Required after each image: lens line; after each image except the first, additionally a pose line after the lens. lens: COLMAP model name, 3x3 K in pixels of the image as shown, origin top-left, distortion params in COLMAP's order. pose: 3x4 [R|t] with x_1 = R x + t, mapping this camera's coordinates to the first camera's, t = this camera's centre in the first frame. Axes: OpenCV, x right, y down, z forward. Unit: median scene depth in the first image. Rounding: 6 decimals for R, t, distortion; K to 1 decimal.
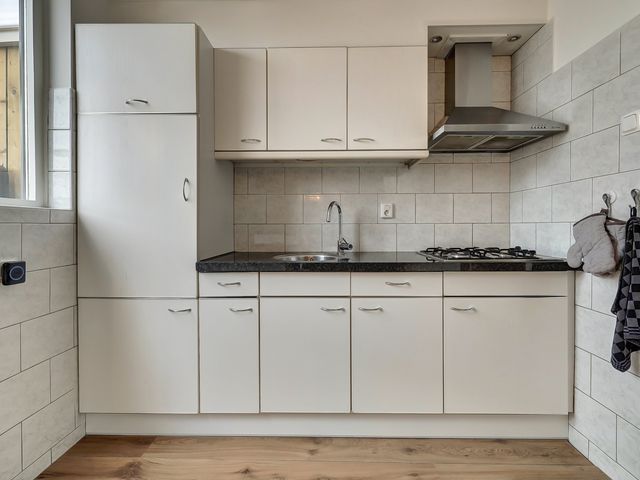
lens RADIAL K [[297.2, 0, 324.5], [0, 297.2, 230.1], [0, 0, 1]] dist [-0.001341, 0.000119]
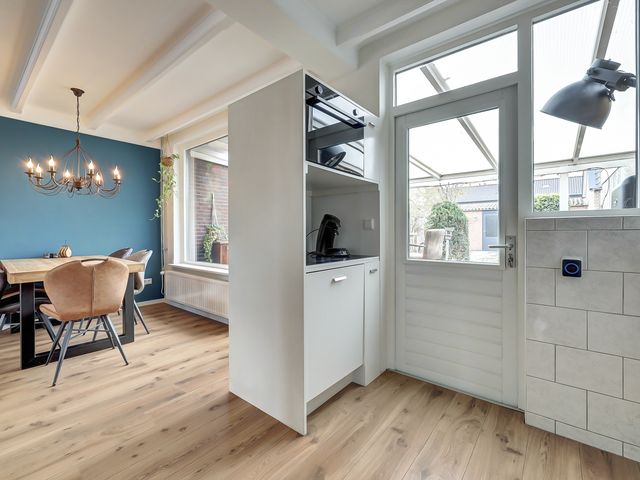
lens RADIAL K [[287.5, 0, 321.1], [0, 287.5, 235.7], [0, 0, 1]] dist [-0.001810, 0.000323]
pose [[-0.616524, 0.009203, -0.787282, 0.449646], [-0.008941, 0.999785, 0.018688, -0.009346], [0.787285, 0.018561, -0.616310, 0.639348]]
